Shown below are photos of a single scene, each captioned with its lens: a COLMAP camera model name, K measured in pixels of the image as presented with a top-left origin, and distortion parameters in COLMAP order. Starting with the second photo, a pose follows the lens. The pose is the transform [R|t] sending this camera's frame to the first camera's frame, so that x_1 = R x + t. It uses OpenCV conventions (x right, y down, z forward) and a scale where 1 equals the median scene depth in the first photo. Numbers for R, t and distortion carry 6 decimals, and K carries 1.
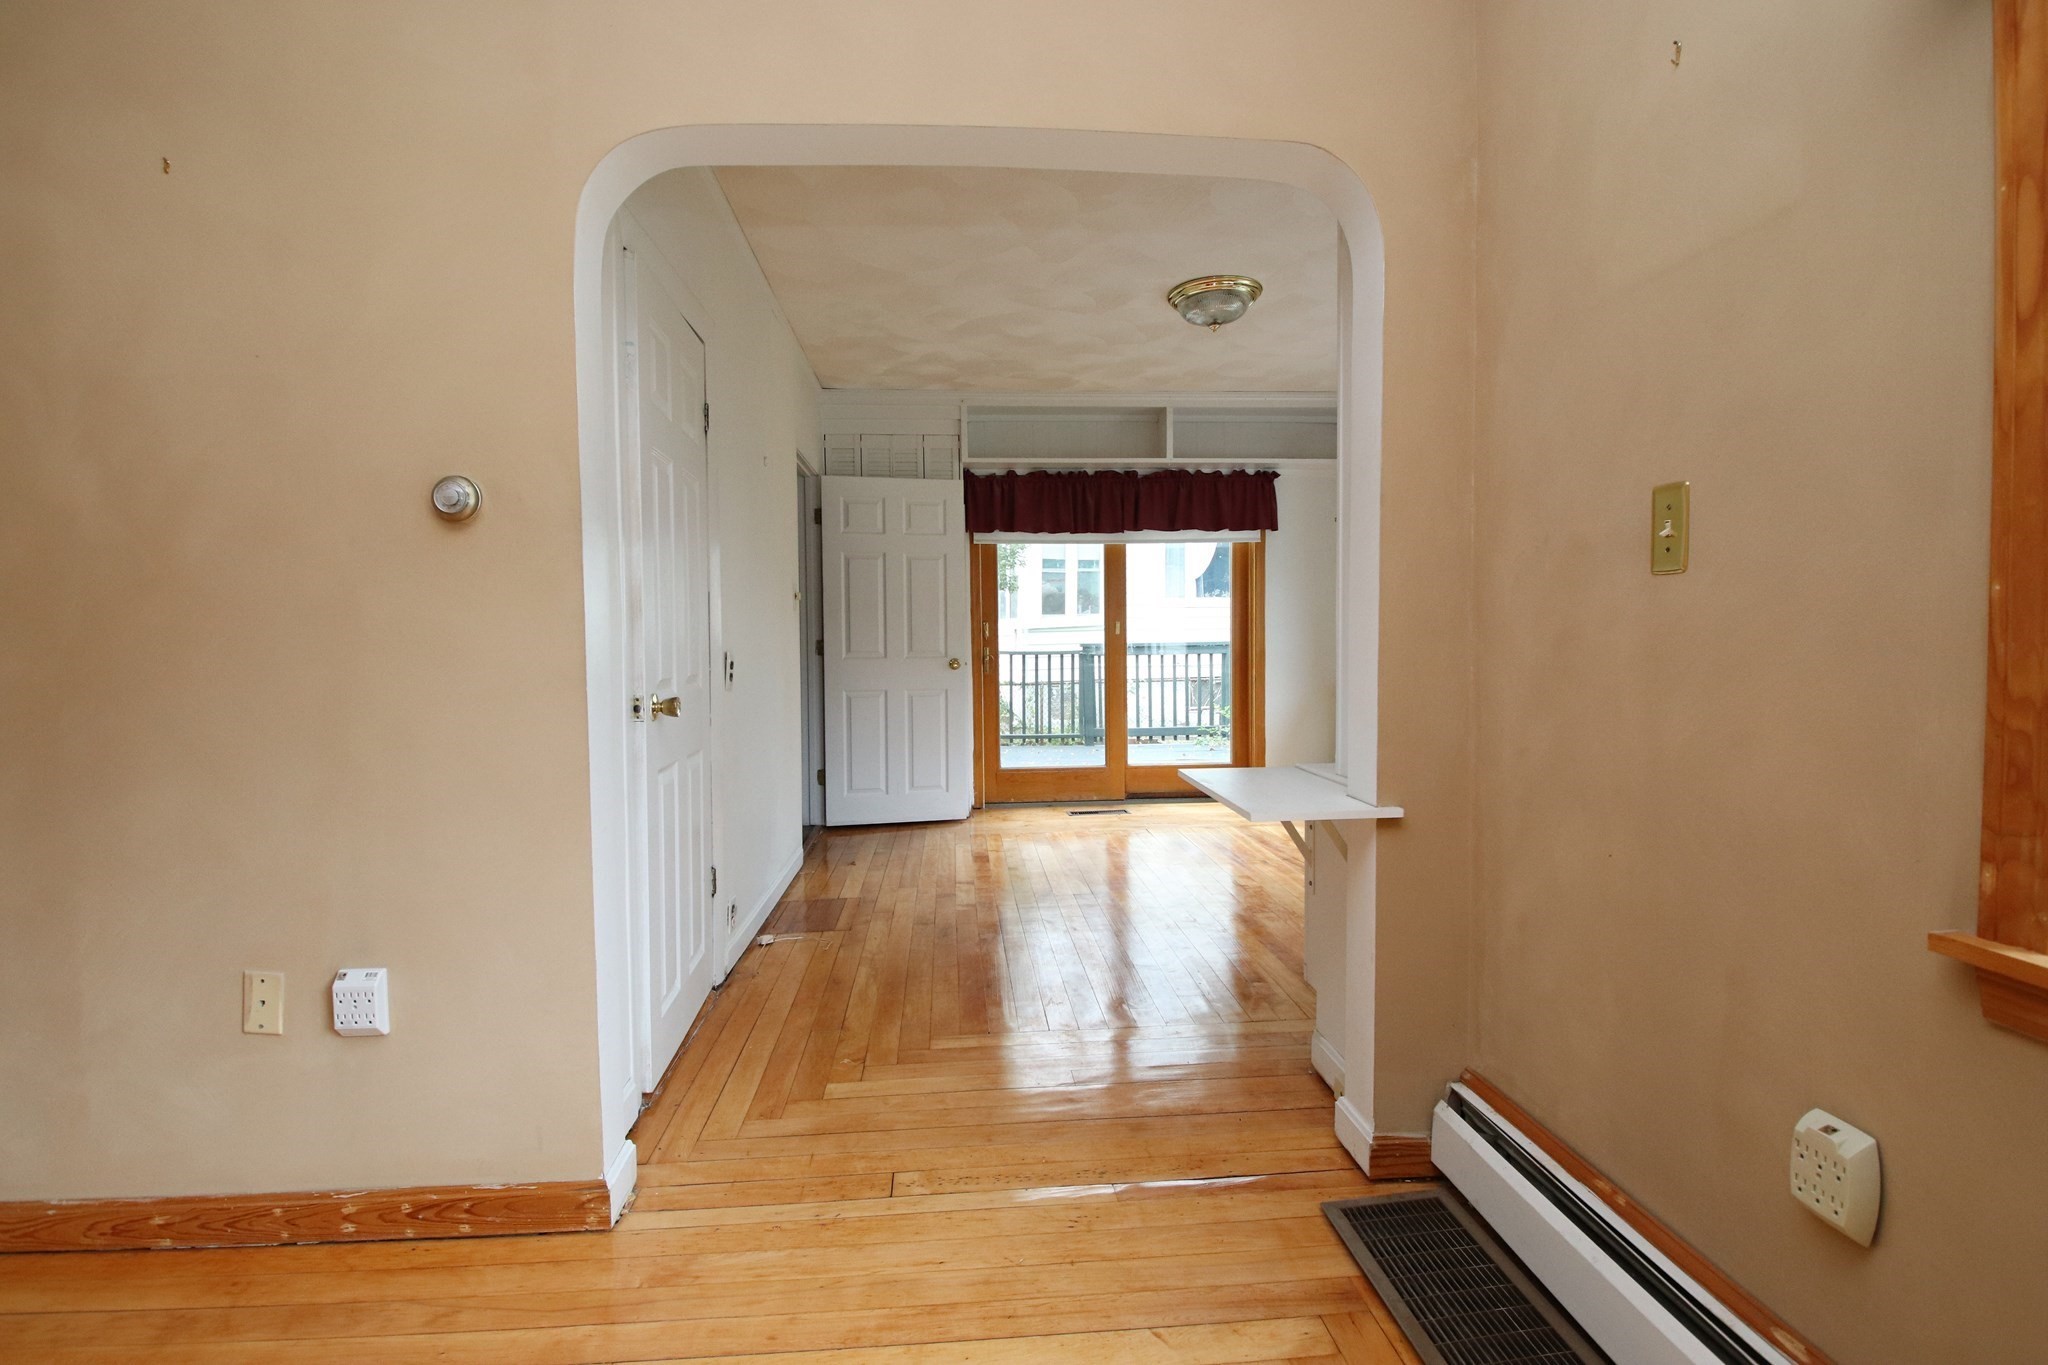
lens RADIAL K [[954.8, 0, 1024.0], [0, 954.8, 682.5], [0, 0, 1]] dist [-0.036719, -0.002196]
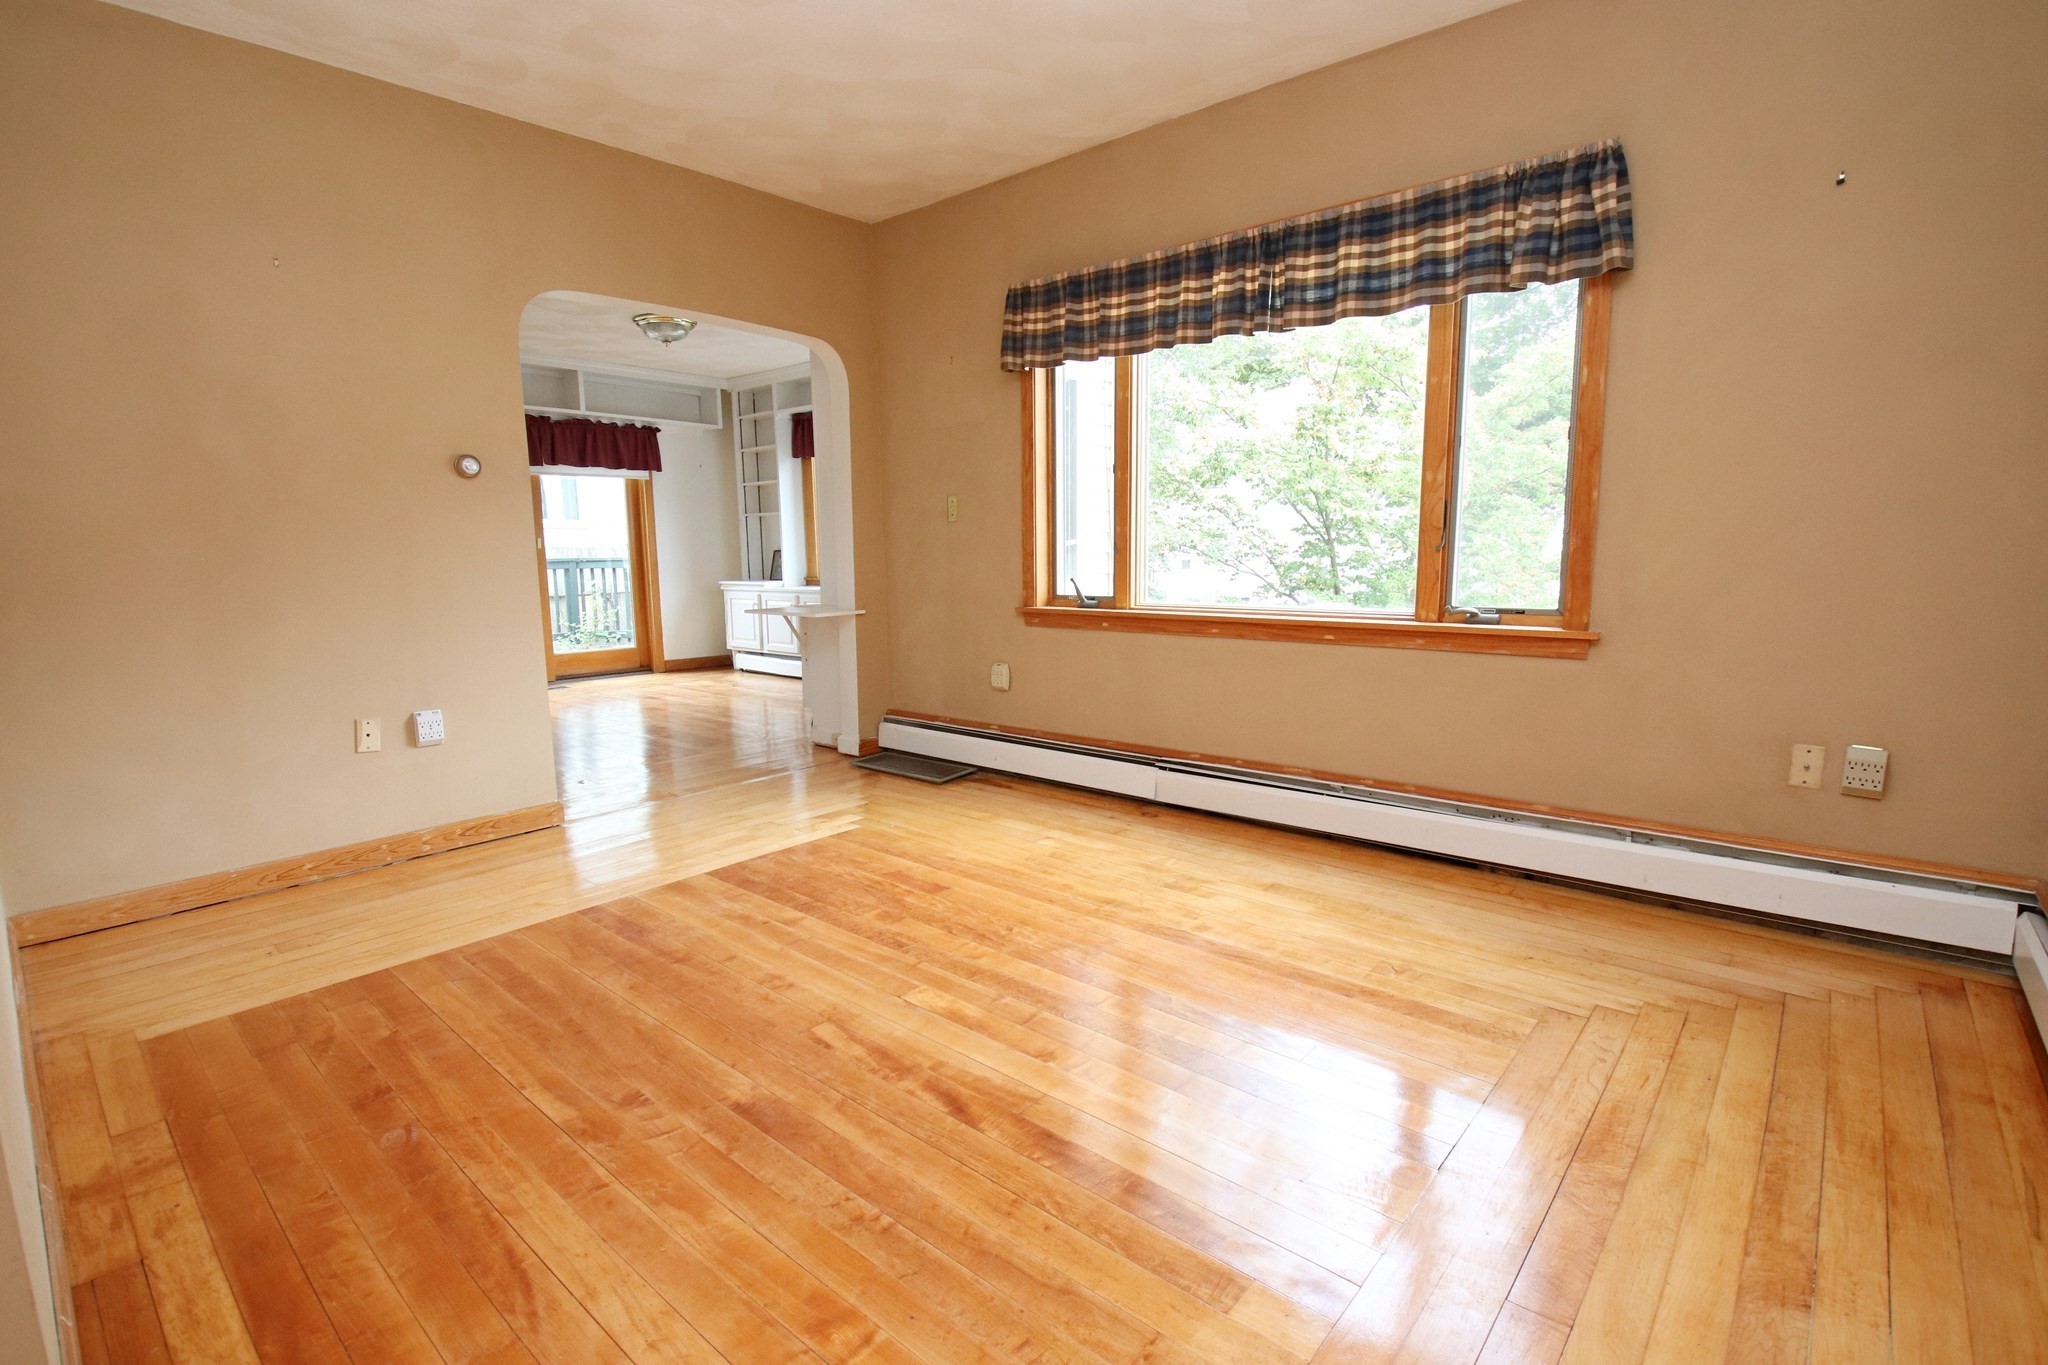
lens RADIAL K [[954.8, 0, 1024.0], [0, 954.8, 682.5], [0, 0, 1]] dist [-0.036719, -0.002196]
pose [[0.719152, -0.082149, 0.689979, -0.320670], [0.024788, 0.995388, 0.092676, 0.027178], [-0.694410, -0.049545, 0.717872, -0.346509]]
